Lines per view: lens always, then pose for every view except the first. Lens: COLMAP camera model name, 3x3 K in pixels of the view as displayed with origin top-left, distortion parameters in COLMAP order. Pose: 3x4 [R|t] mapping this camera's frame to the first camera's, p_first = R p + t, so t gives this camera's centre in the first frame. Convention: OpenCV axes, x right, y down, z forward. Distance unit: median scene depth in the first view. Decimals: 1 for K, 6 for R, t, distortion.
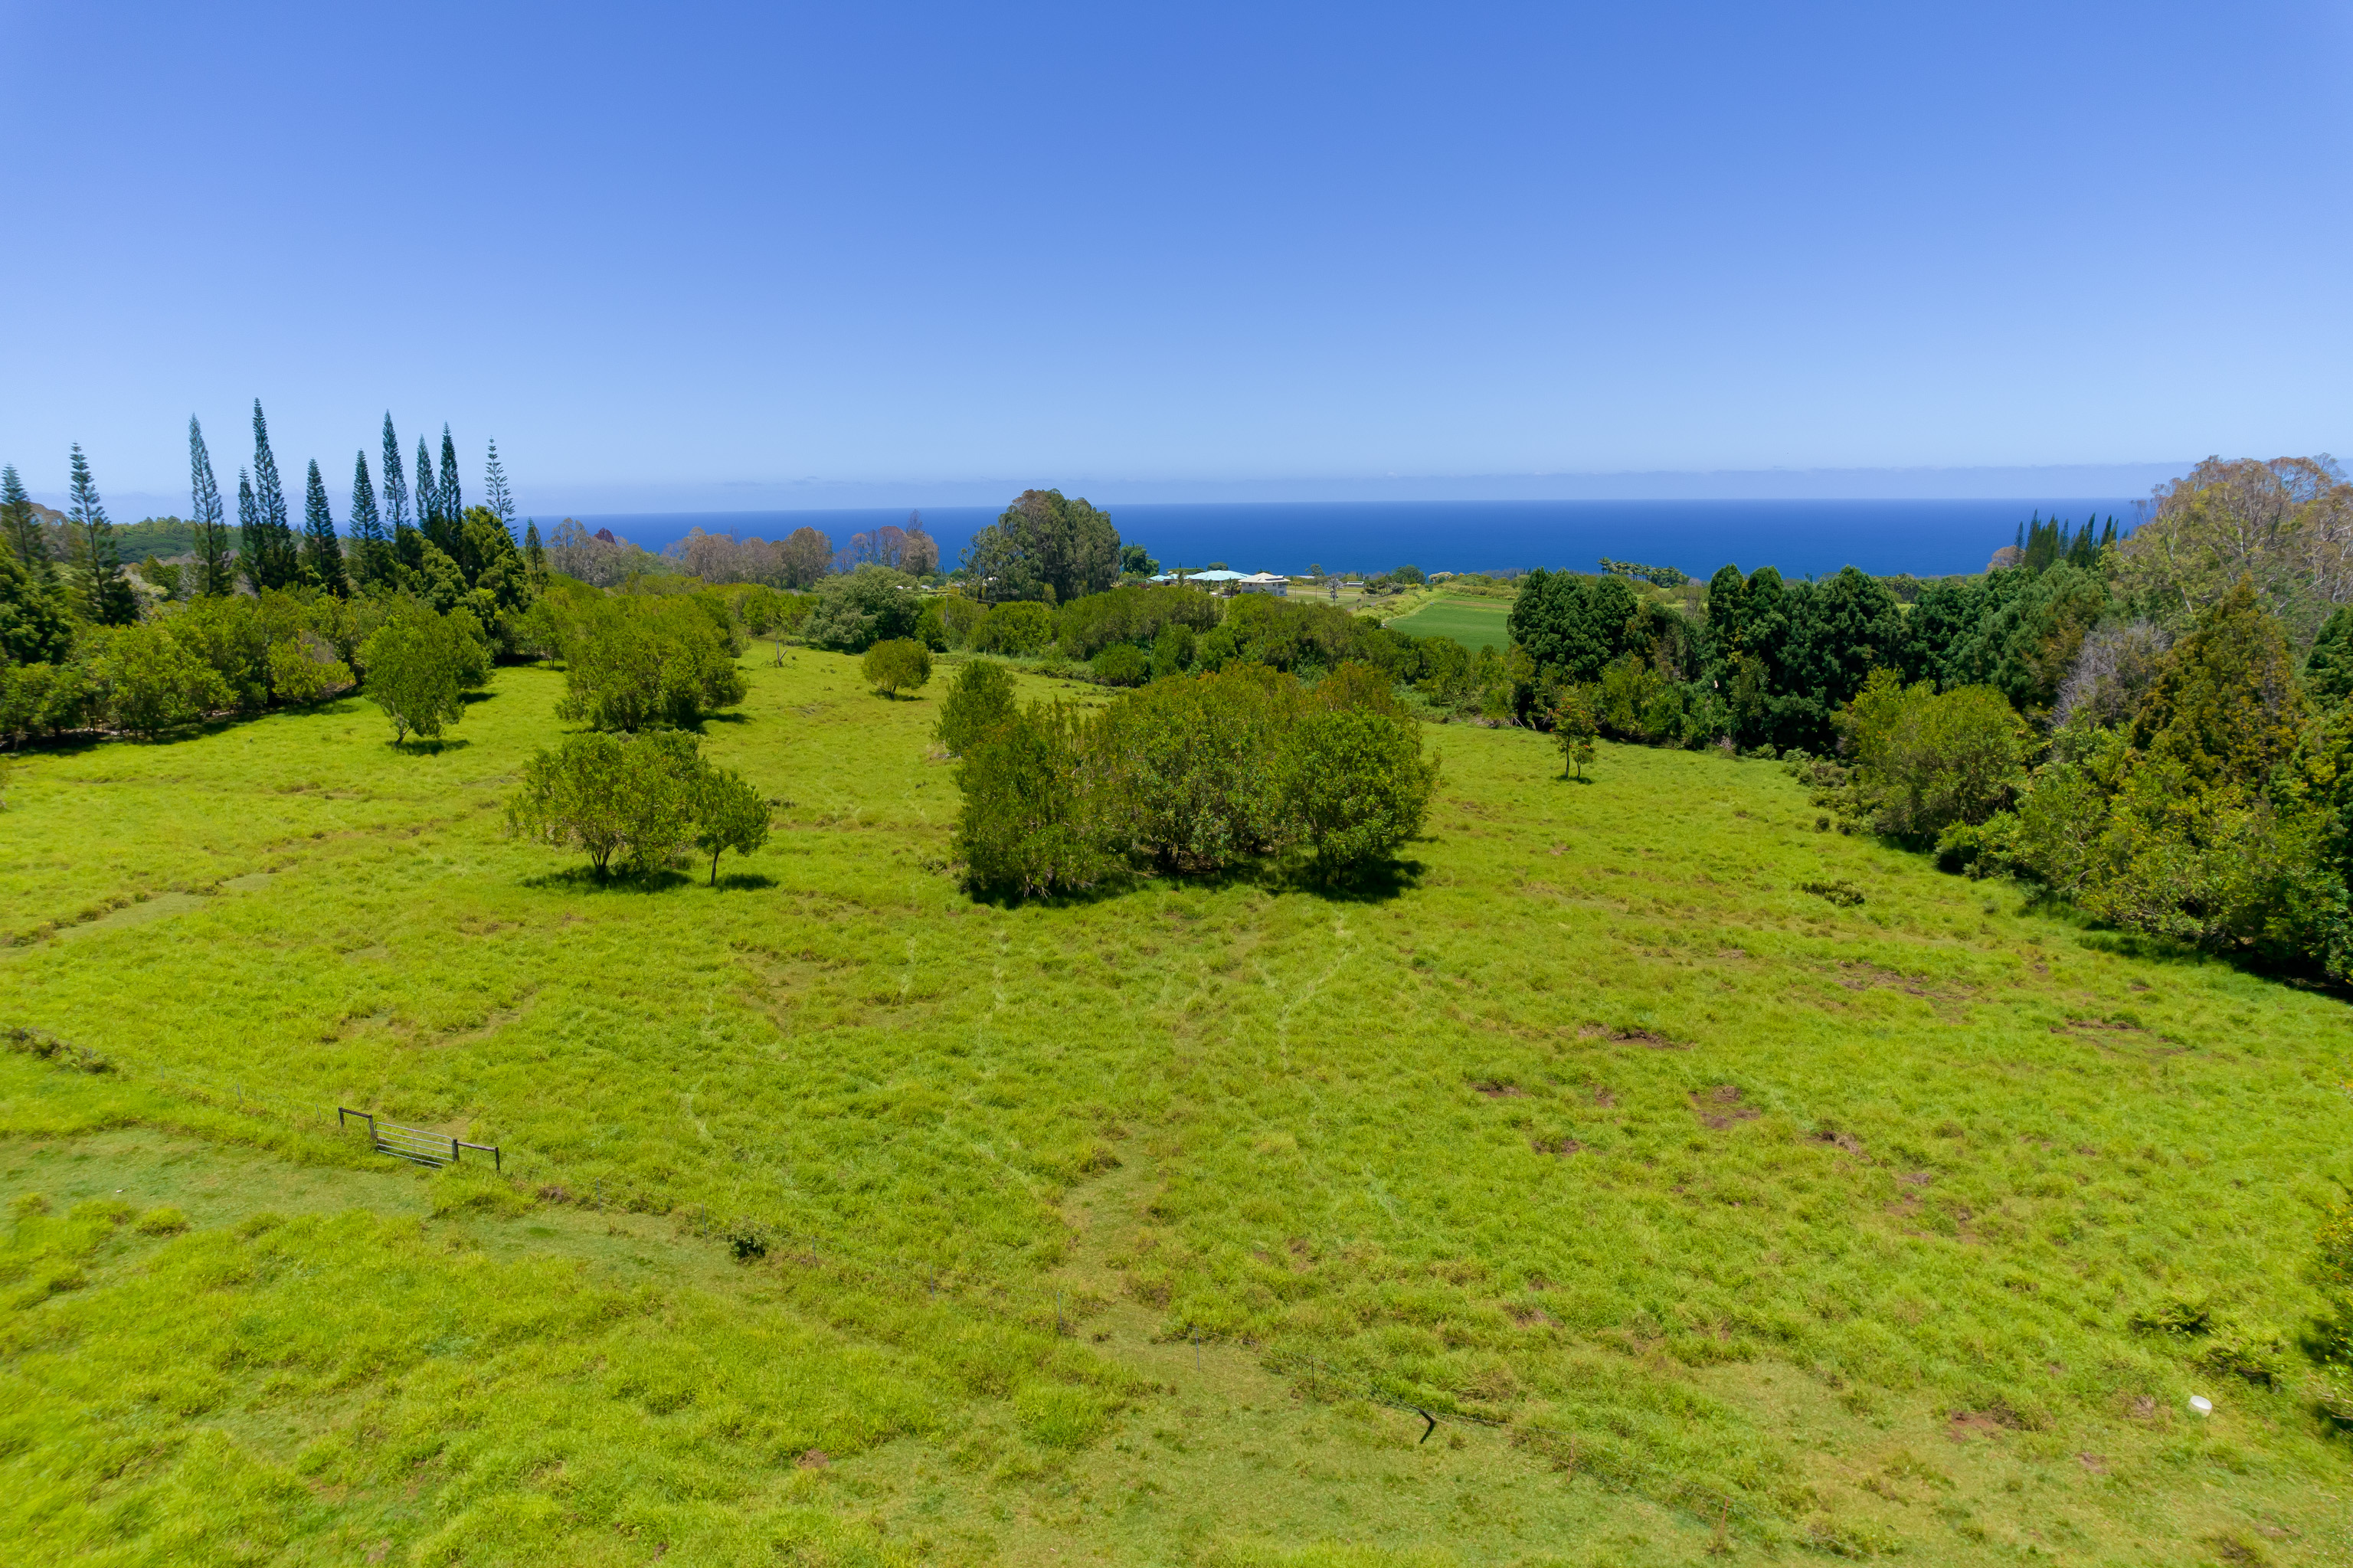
lens RADIAL K [[1509.5, 0, 1168.3], [0, 1509.5, 796.4], [0, 0, 1]] dist [-0.071552, 0.073292]
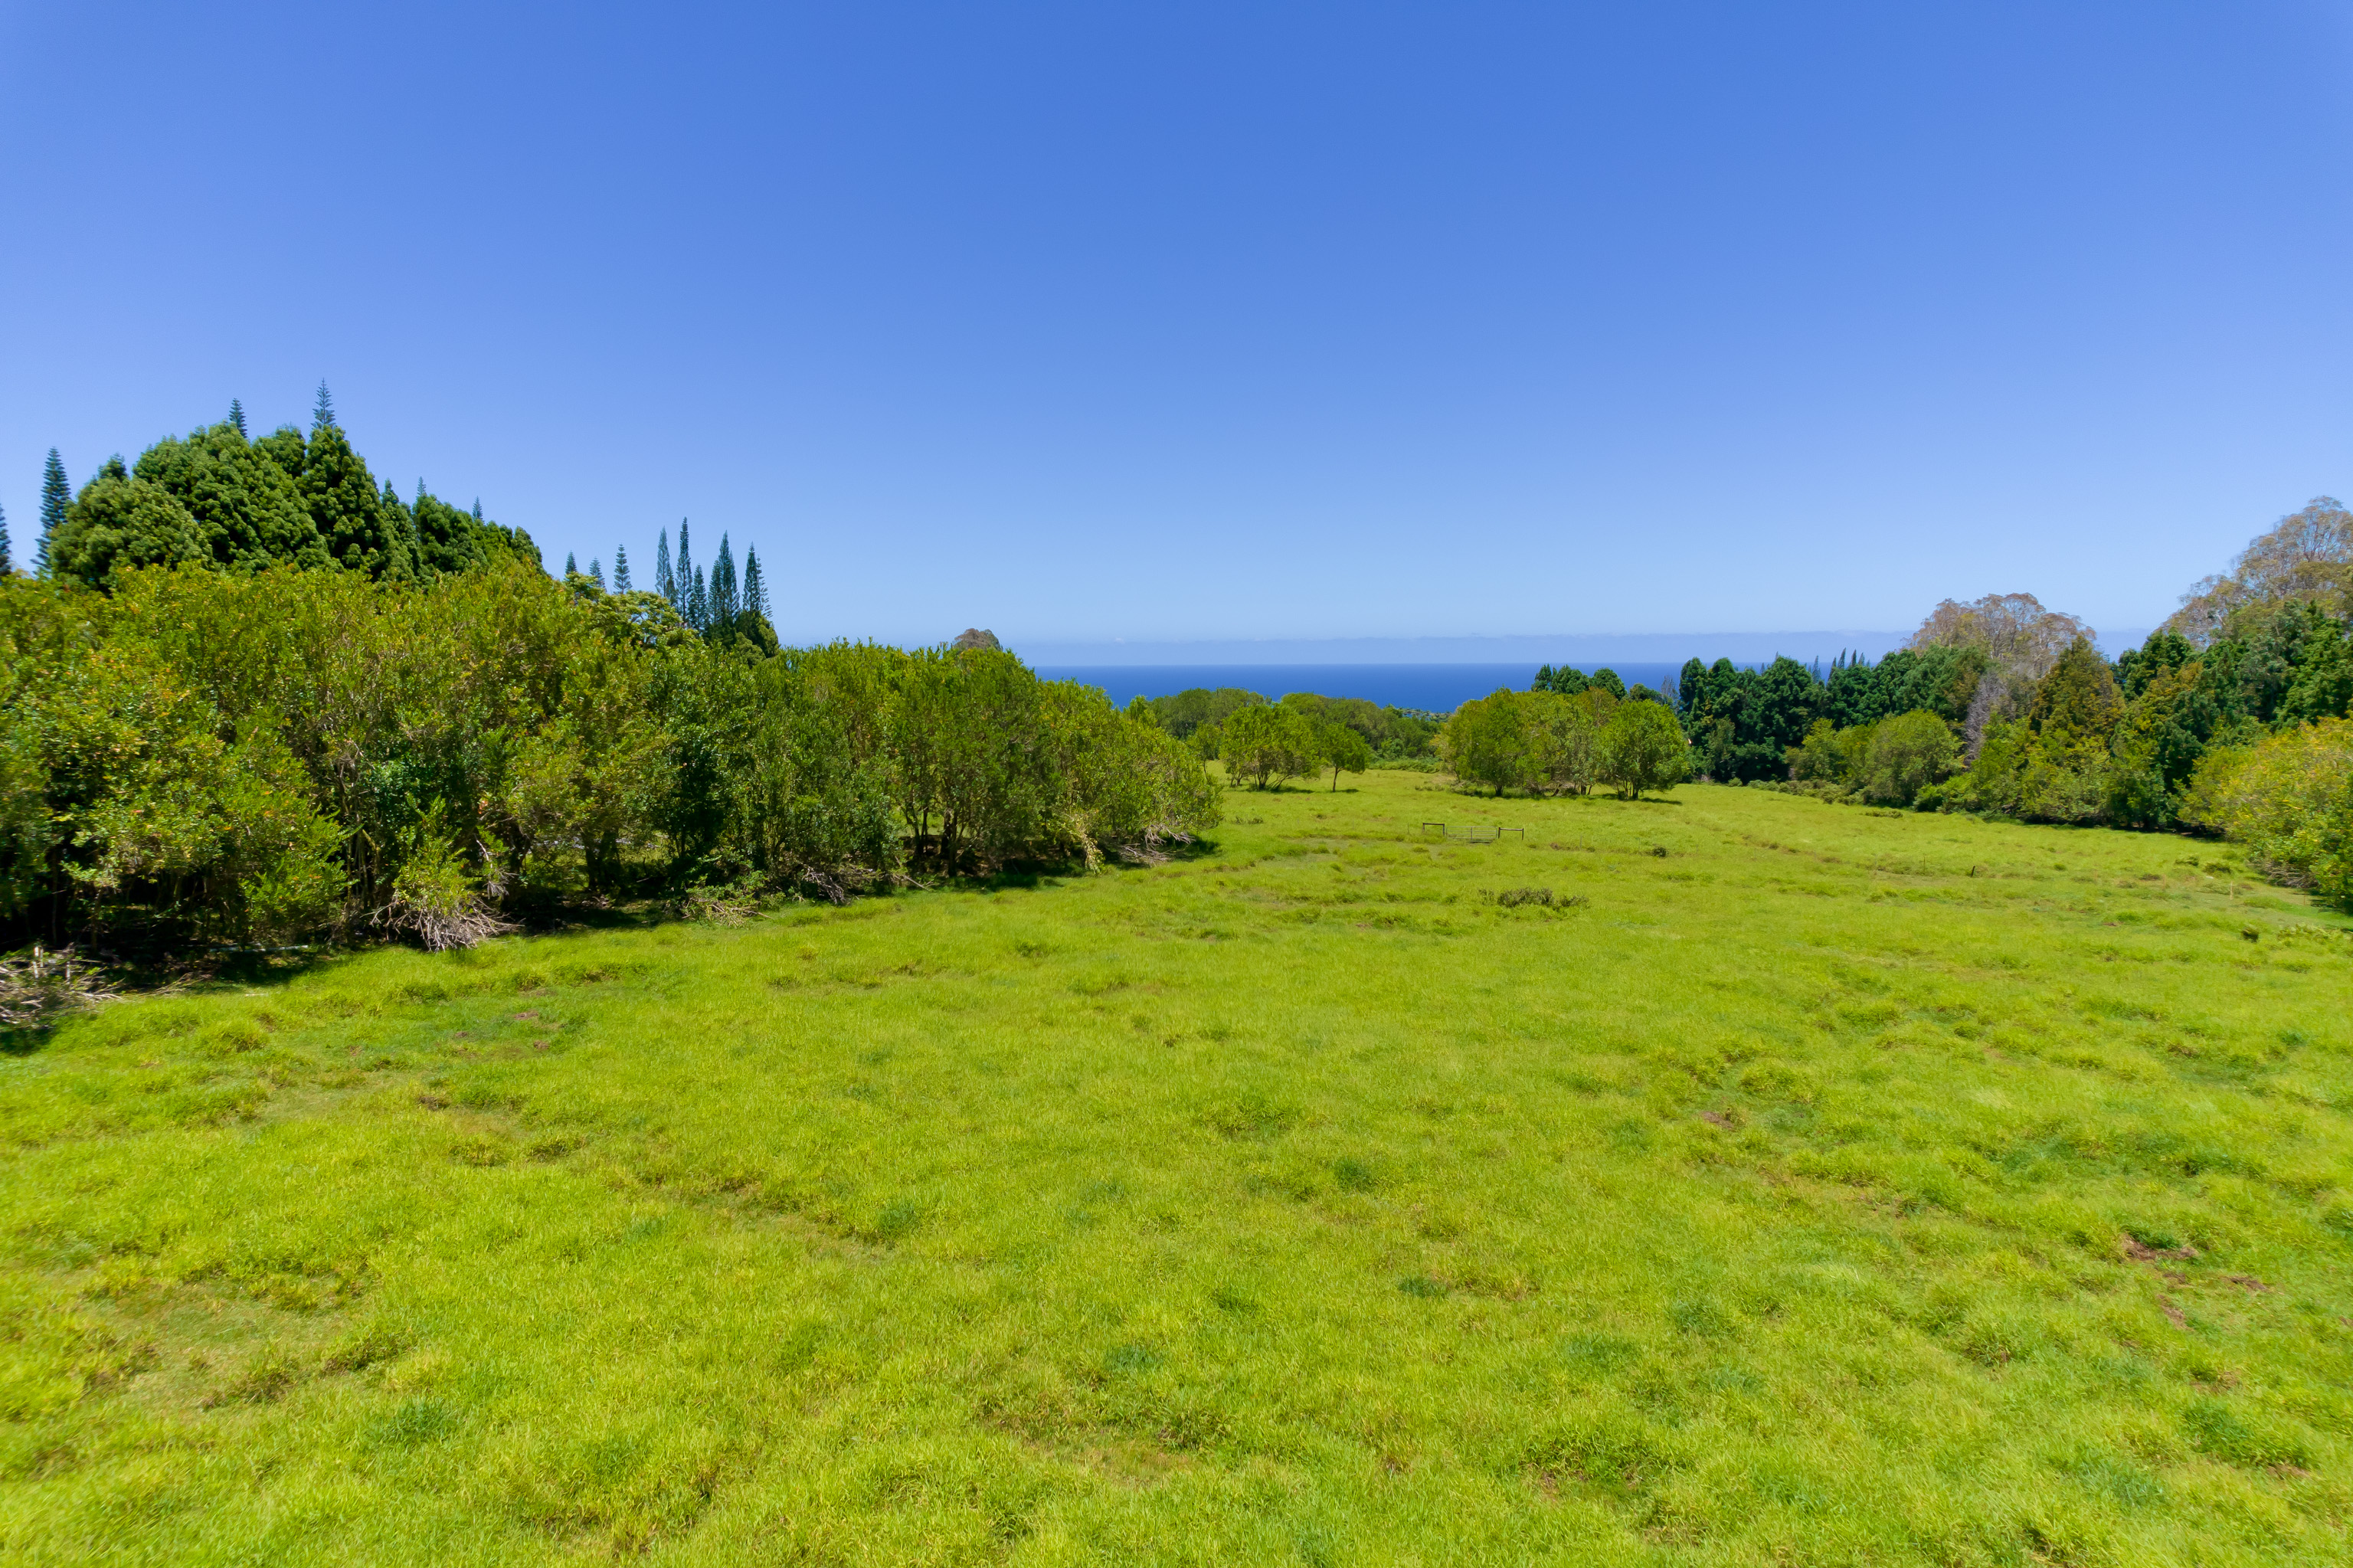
lens RADIAL K [[1509.5, 0, 1168.3], [0, 1509.5, 796.4], [0, 0, 1]] dist [-0.071552, 0.073292]
pose [[0.984390, -0.010222, 0.175705, -0.414693], [0.028972, 0.994104, -0.104486, 0.124284], [-0.173601, 0.107945, 0.978882, -0.335273]]
